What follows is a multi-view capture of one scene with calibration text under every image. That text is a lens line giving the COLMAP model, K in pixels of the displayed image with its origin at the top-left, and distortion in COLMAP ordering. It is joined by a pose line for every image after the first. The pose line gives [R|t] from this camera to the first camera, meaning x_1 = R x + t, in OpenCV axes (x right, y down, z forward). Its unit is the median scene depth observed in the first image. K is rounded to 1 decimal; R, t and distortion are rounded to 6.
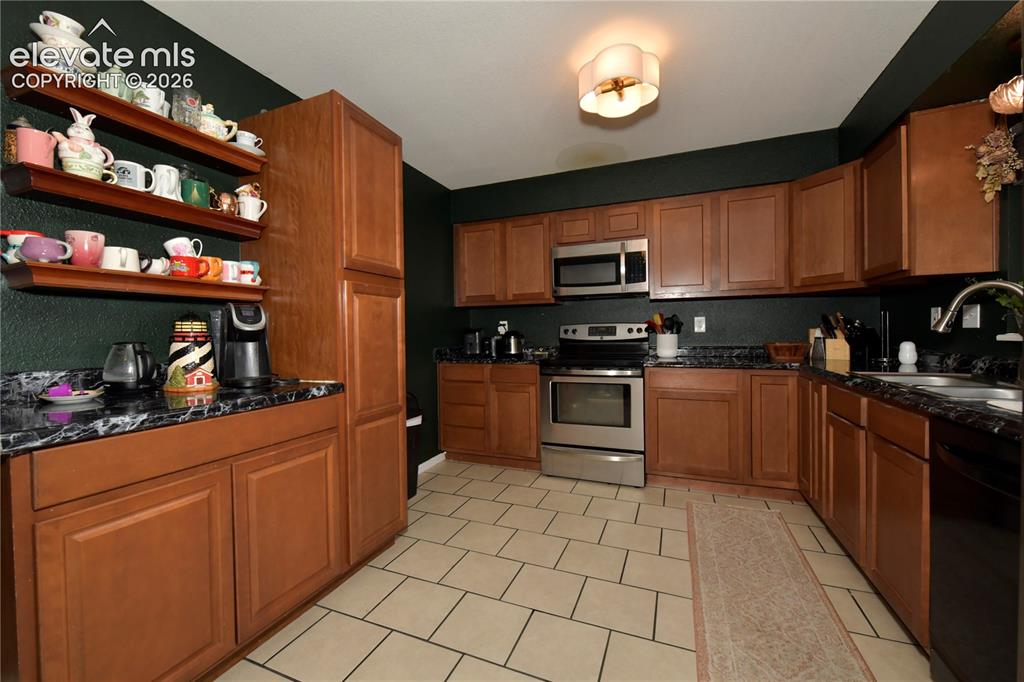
lens RADIAL K [[406.1, 0, 509.9], [0, 406.1, 338.6], [0, 0, 1]] dist [-0.006135, -0.000967]
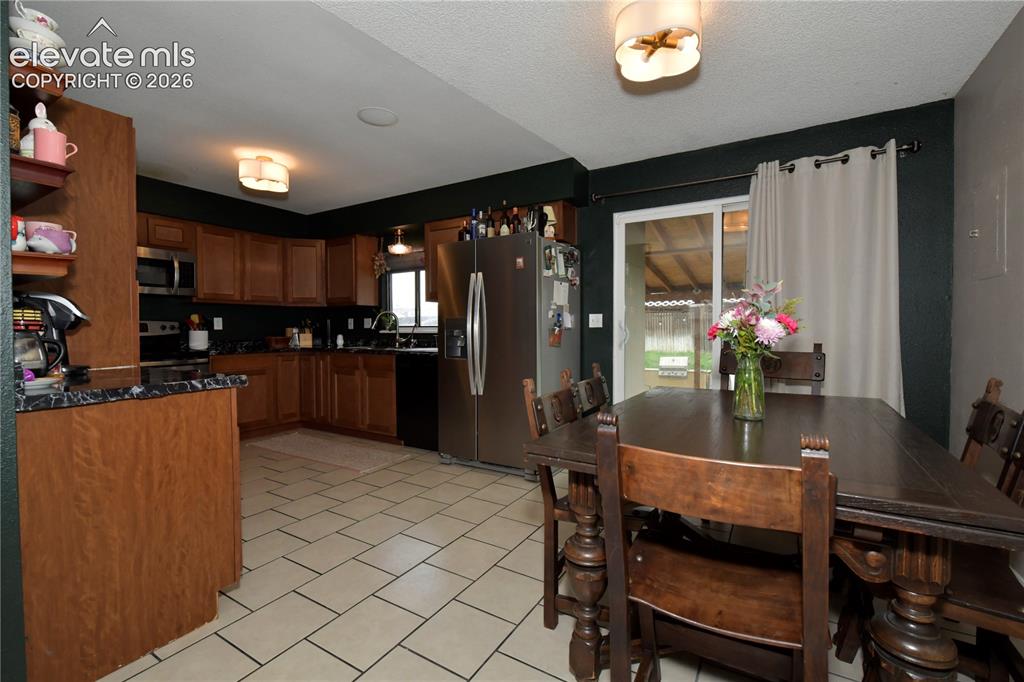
lens RADIAL K [[443.4, 0, 510.7], [0, 443.4, 336.9], [0, 0, 1]] dist [-0.011884, -0.000122]
pose [[0.147721, -0.006144, 0.989010, -0.956060], [0.017304, 0.999844, 0.003627, 0.022881], [-0.988878, 0.016578, 0.147804, -0.166154]]
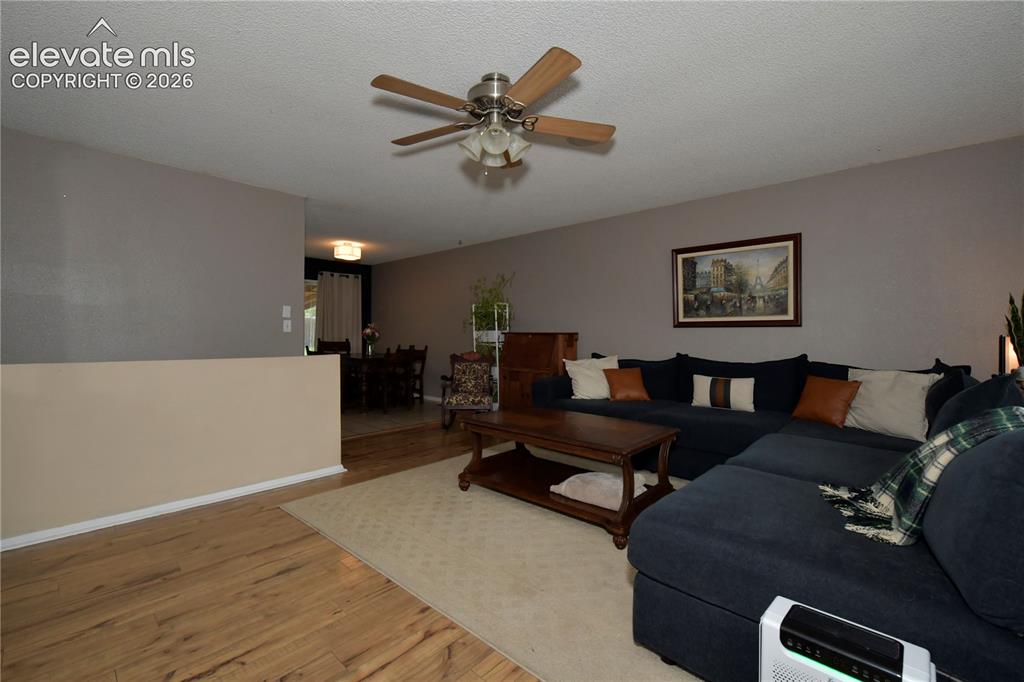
lens RADIAL K [[431.4, 0, 508.2], [0, 431.4, 334.4], [0, 0, 1]] dist [-0.004986, -0.000415]
pose [[-0.936006, 0.009129, 0.351866, -1.887086], [0.013240, 0.999869, 0.009280, 0.011911], [-0.351735, 0.013344, -0.936005, 1.579443]]
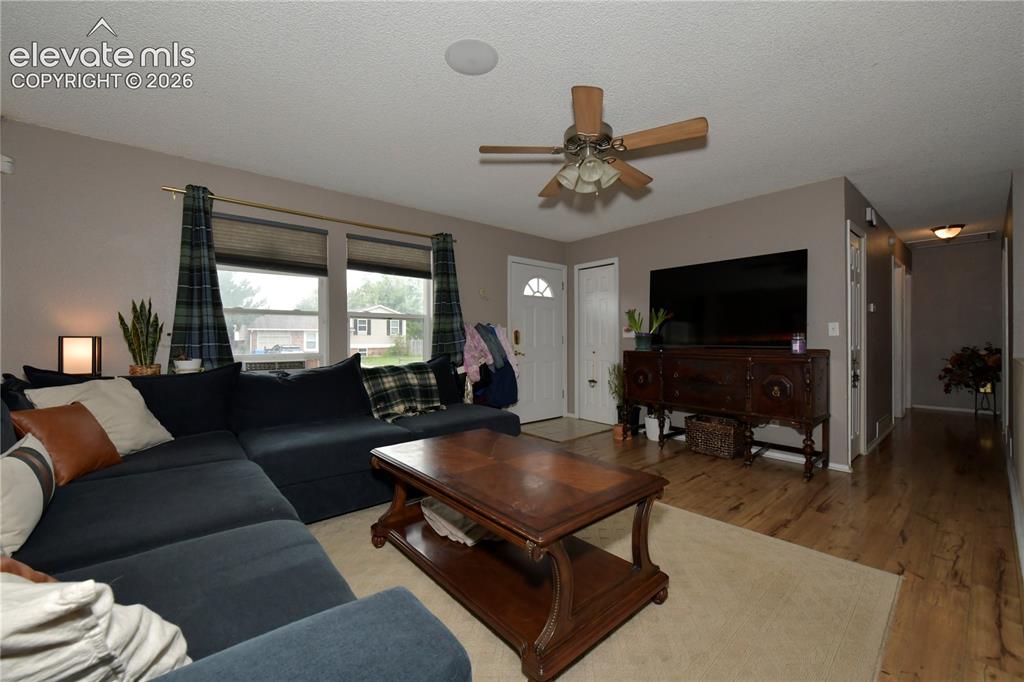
lens RADIAL K [[406.1, 0, 509.4], [0, 406.1, 338.7], [0, 0, 1]] dist [-0.006135, -0.000967]
pose [[0.884971, 0.013516, -0.465451, -1.311459], [-0.020065, 0.999757, -0.009118, 0.032494], [0.465214, 0.017408, 0.885027, -0.054421]]
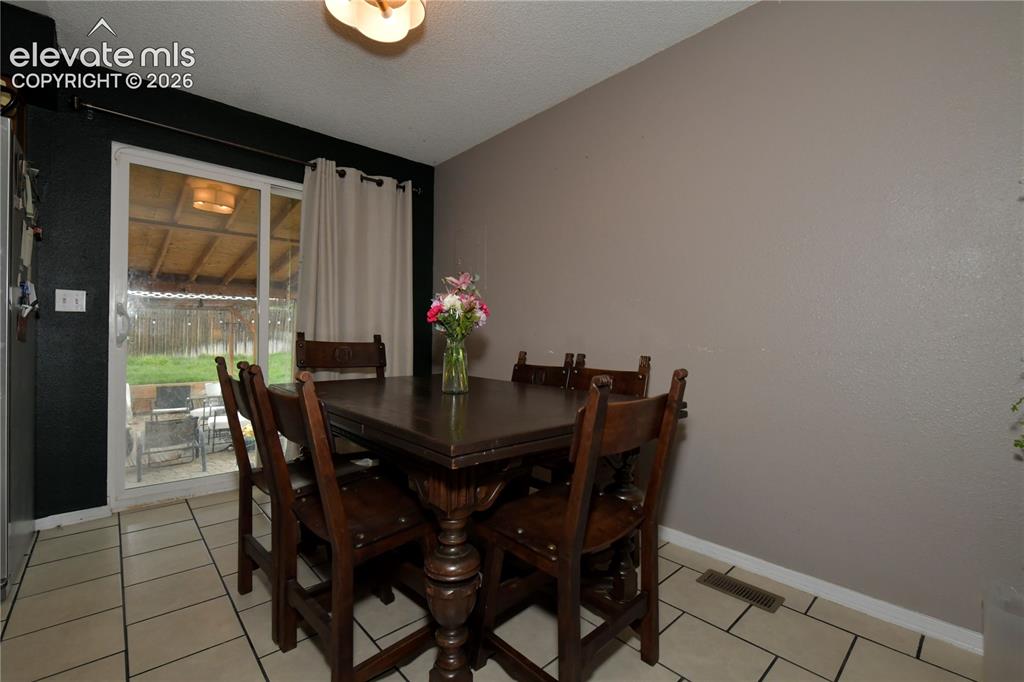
lens RADIAL K [[443.4, 0, 507.9], [0, 443.4, 340.4], [0, 0, 1]] dist [-0.011884, -0.000122]
pose [[-0.903835, 0.001255, 0.427880, -0.682358], [0.007784, 0.999878, 0.013510, 0.053868], [-0.427811, 0.015541, -0.903735, 0.178380]]
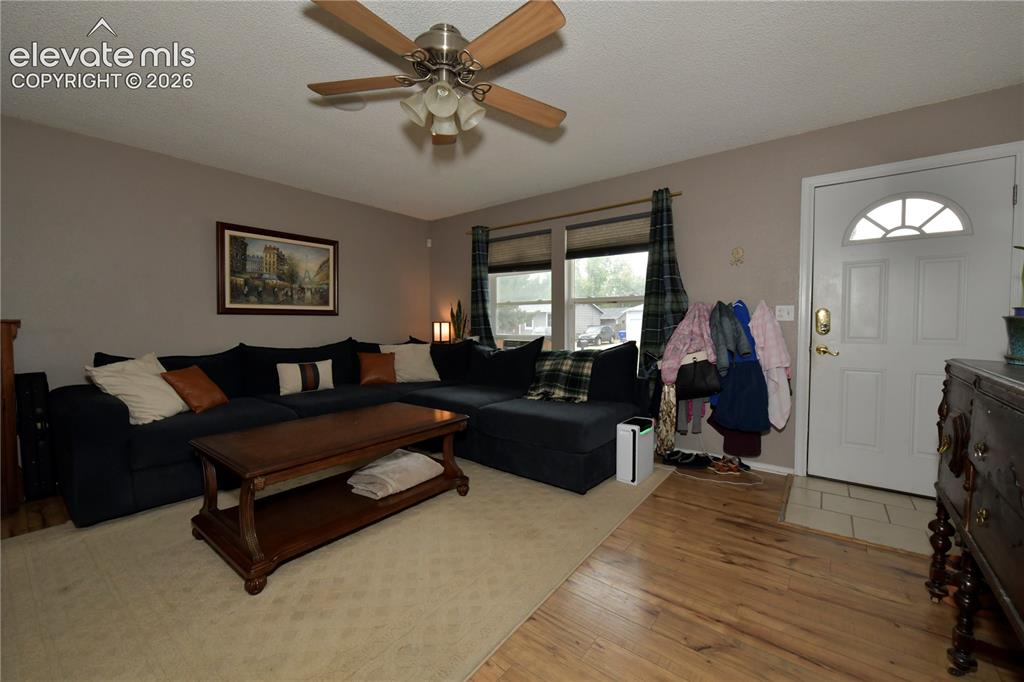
lens RADIAL K [[406.1, 0, 512.0], [0, 406.1, 336.9], [0, 0, 1]] dist [-0.006135, -0.000967]
pose [[-0.279344, 0.050206, -0.958877, -0.940210], [-0.011235, 0.998393, 0.055548, -0.000379], [0.960125, 0.026290, -0.278331, 1.120138]]
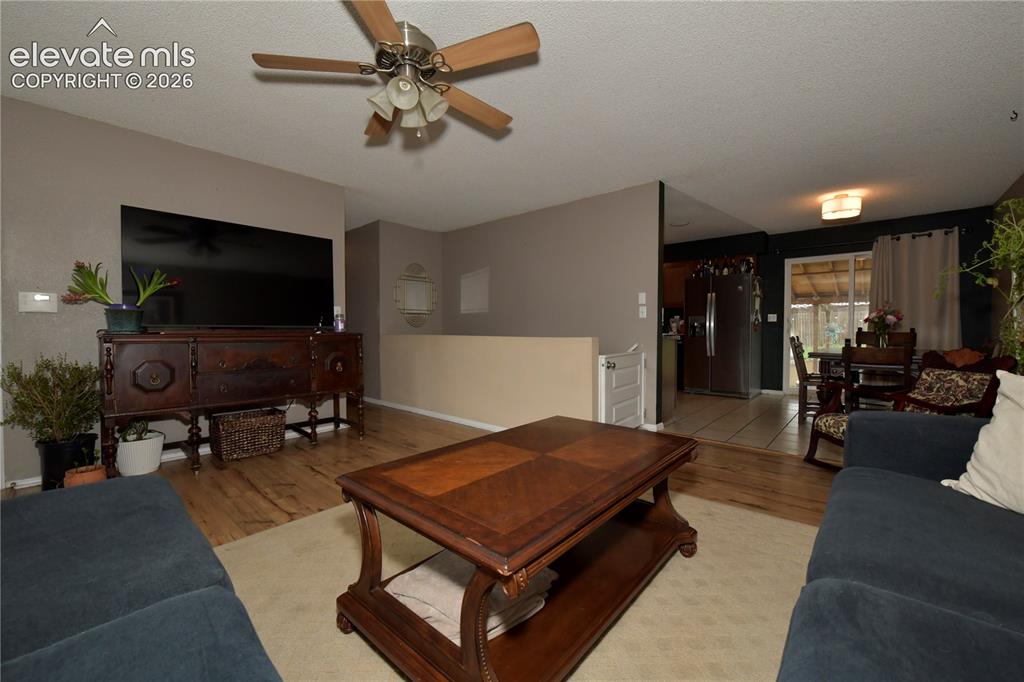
lens RADIAL K [[406.1, 0, 510.7], [0, 406.1, 335.9], [0, 0, 1]] dist [-0.006135, -0.000967]
pose [[0.332054, -0.004115, 0.943252, -2.194781], [0.011627, 0.999932, 0.000269, 0.066065], [-0.943189, 0.010878, 0.332079, 0.406084]]
